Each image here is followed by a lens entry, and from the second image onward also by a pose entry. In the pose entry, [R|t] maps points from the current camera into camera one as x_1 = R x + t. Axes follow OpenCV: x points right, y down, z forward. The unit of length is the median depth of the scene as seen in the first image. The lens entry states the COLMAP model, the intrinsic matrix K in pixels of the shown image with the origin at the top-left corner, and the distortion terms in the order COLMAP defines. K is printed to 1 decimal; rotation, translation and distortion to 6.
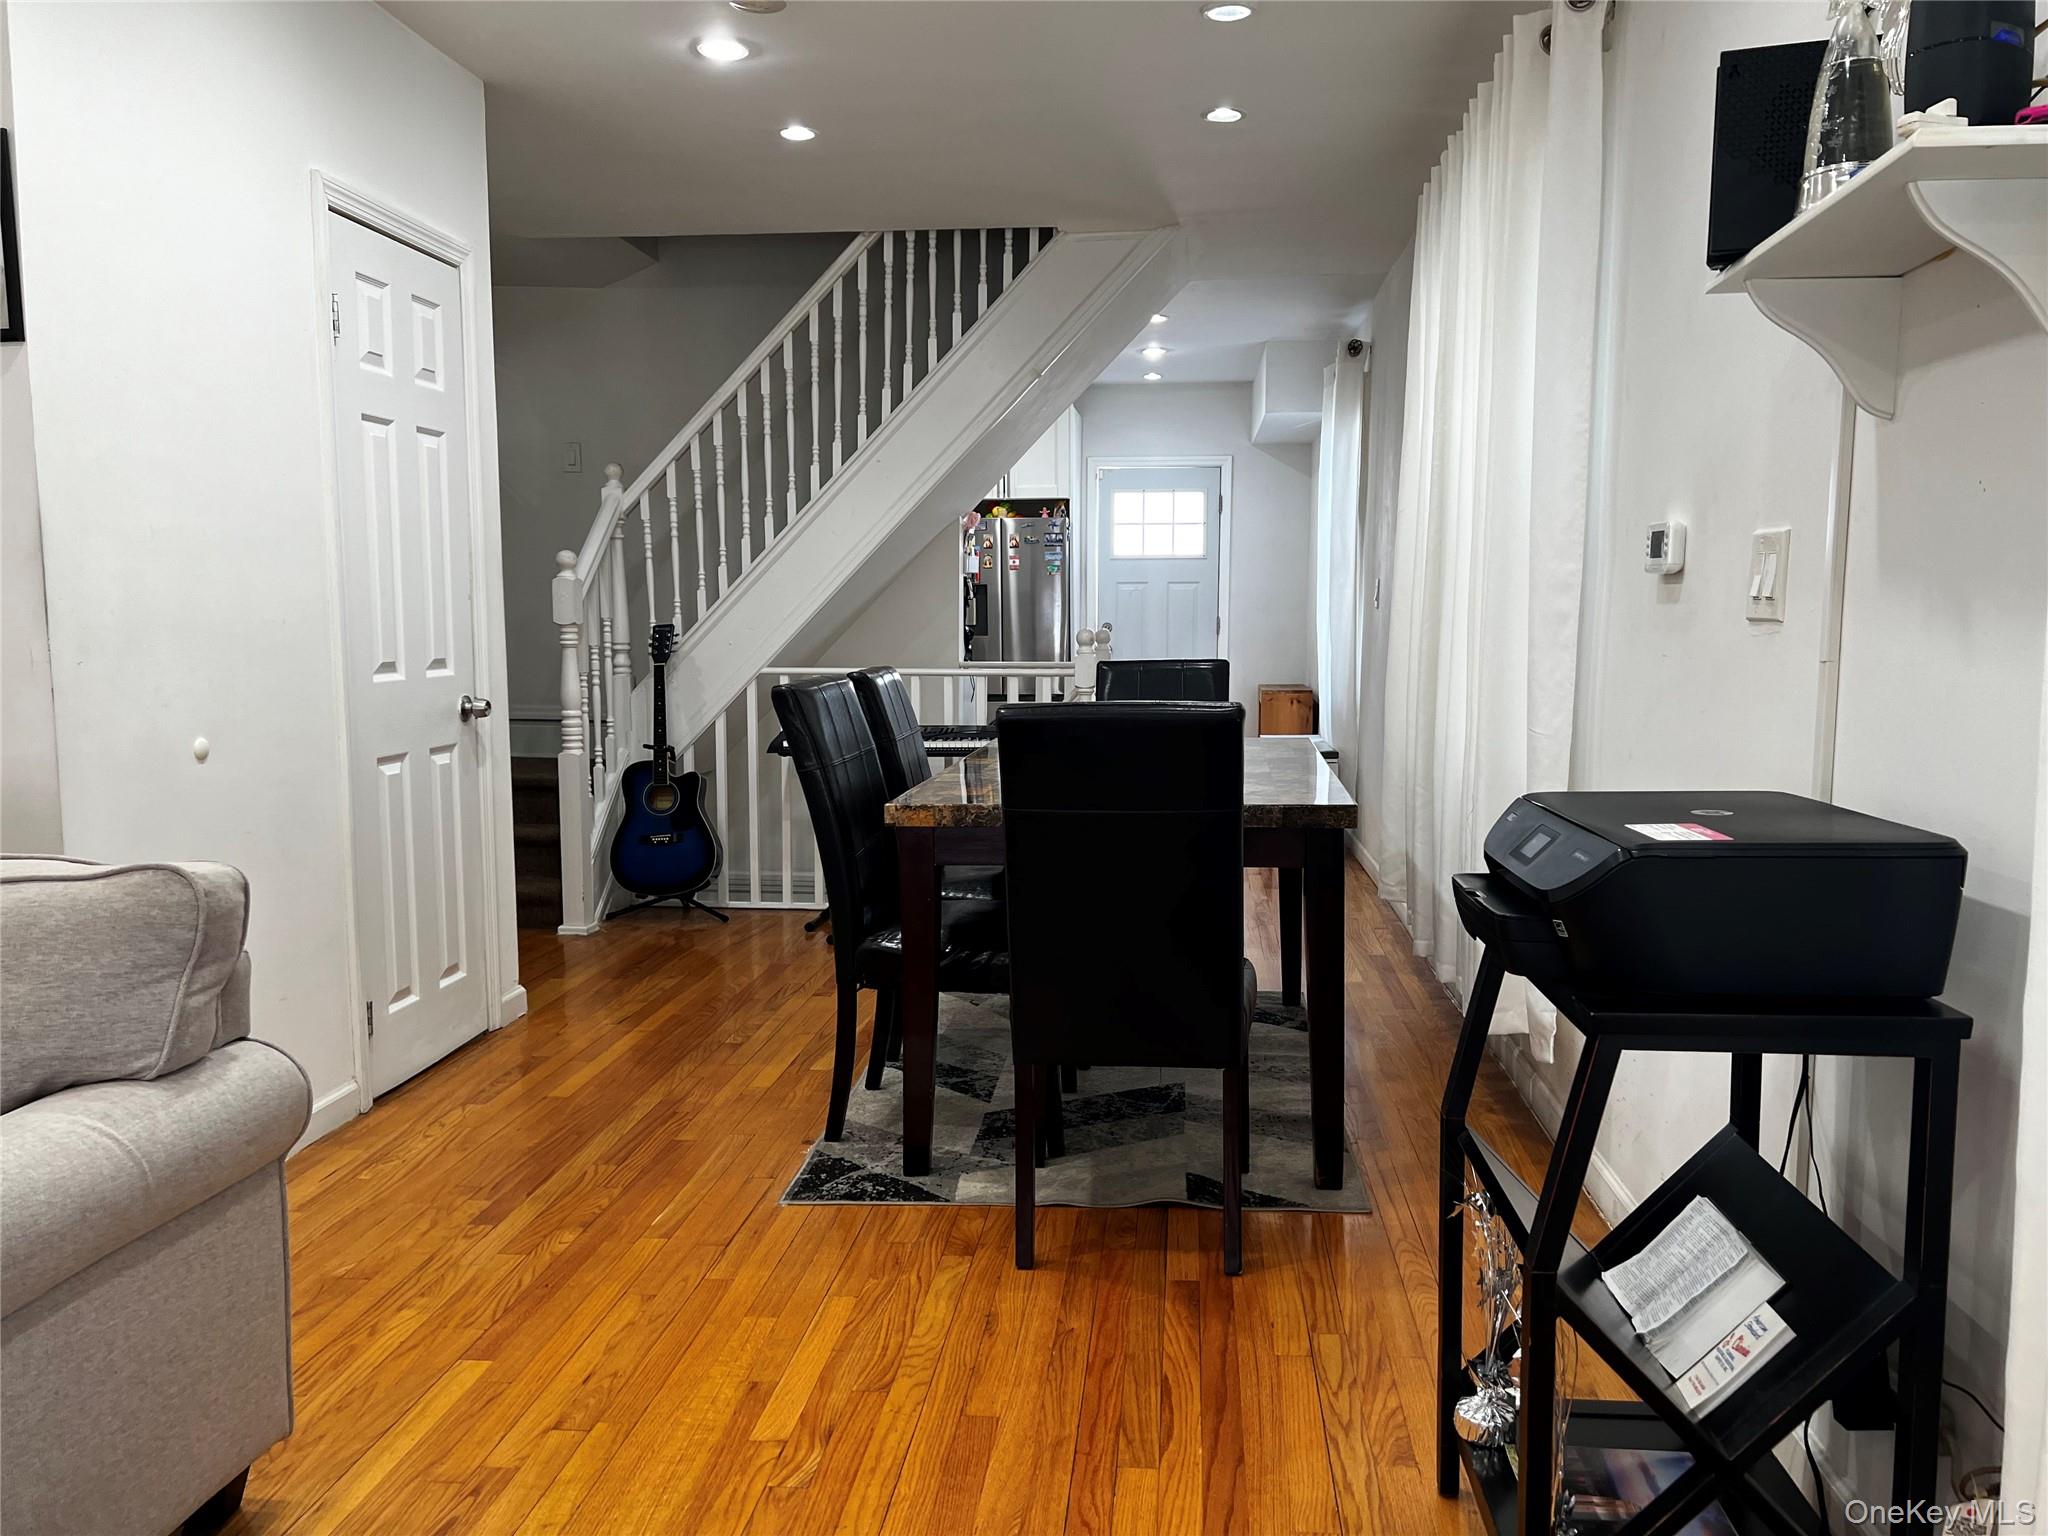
lens RADIAL K [[1530.6, 0, 1041.1], [0, 1530.6, 787.8], [0, 0, 1]] dist [0.067049, -0.080979]
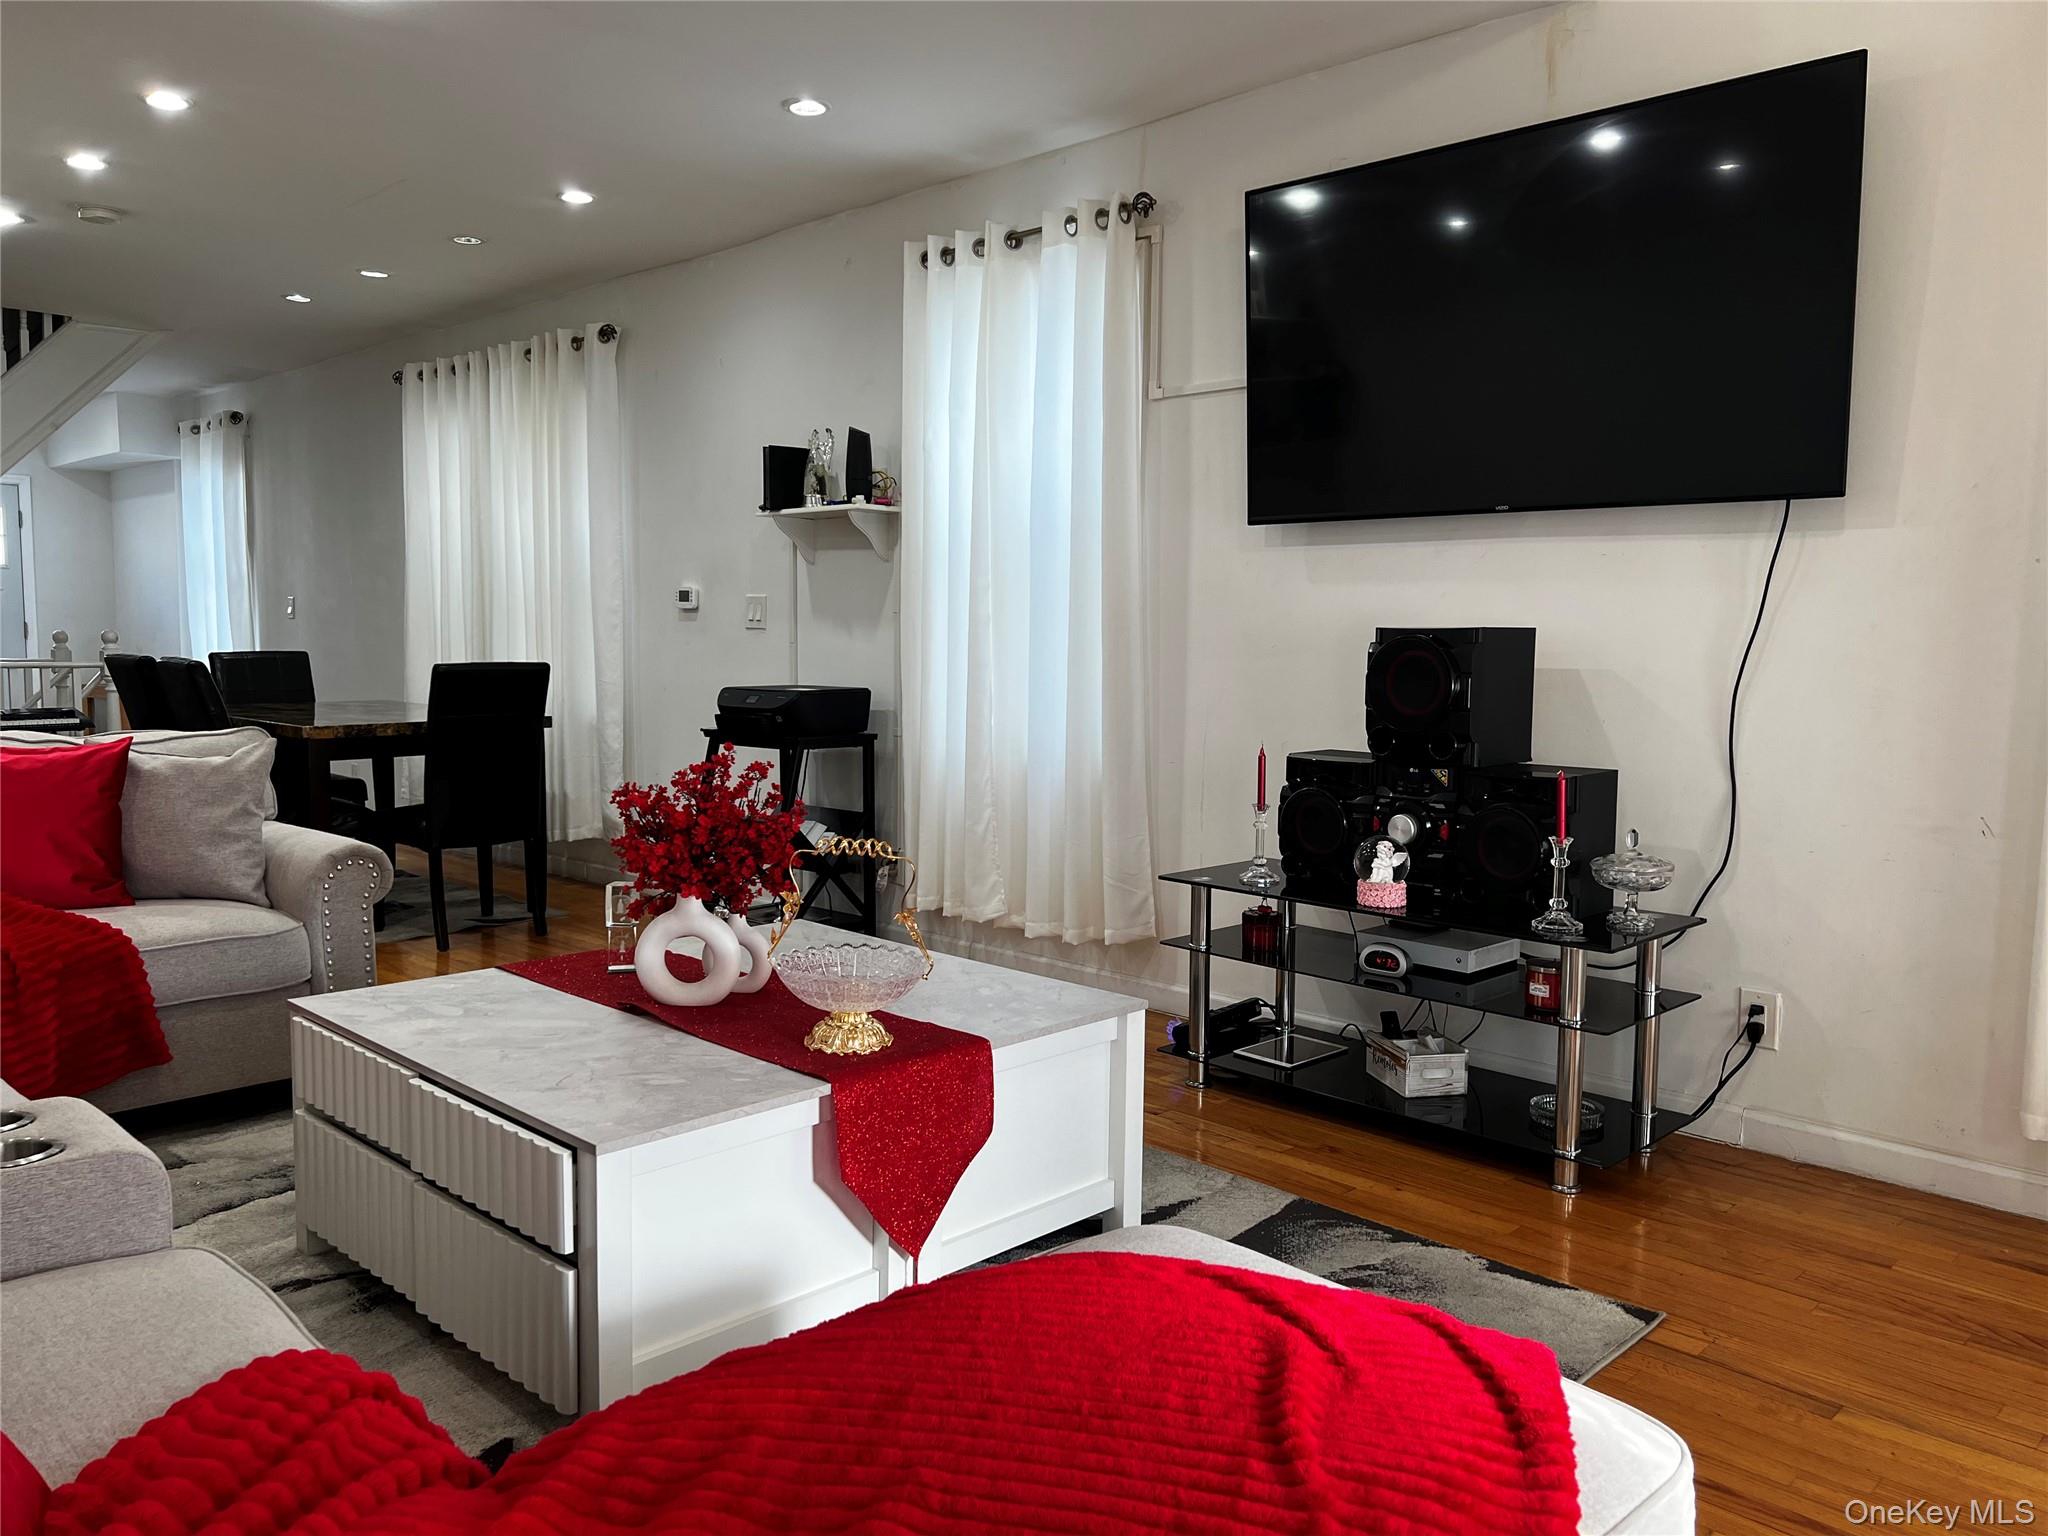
lens RADIAL K [[1530.6, 0, 1036.5], [0, 1530.6, 787.8], [0, 0, 1]] dist [0.067049, -0.080979]
pose [[0.625447, -0.069209, 0.777191, -0.749852], [0.077673, 0.996633, 0.026243, 0.077355], [-0.776391, 0.043953, 0.628718, -0.595960]]
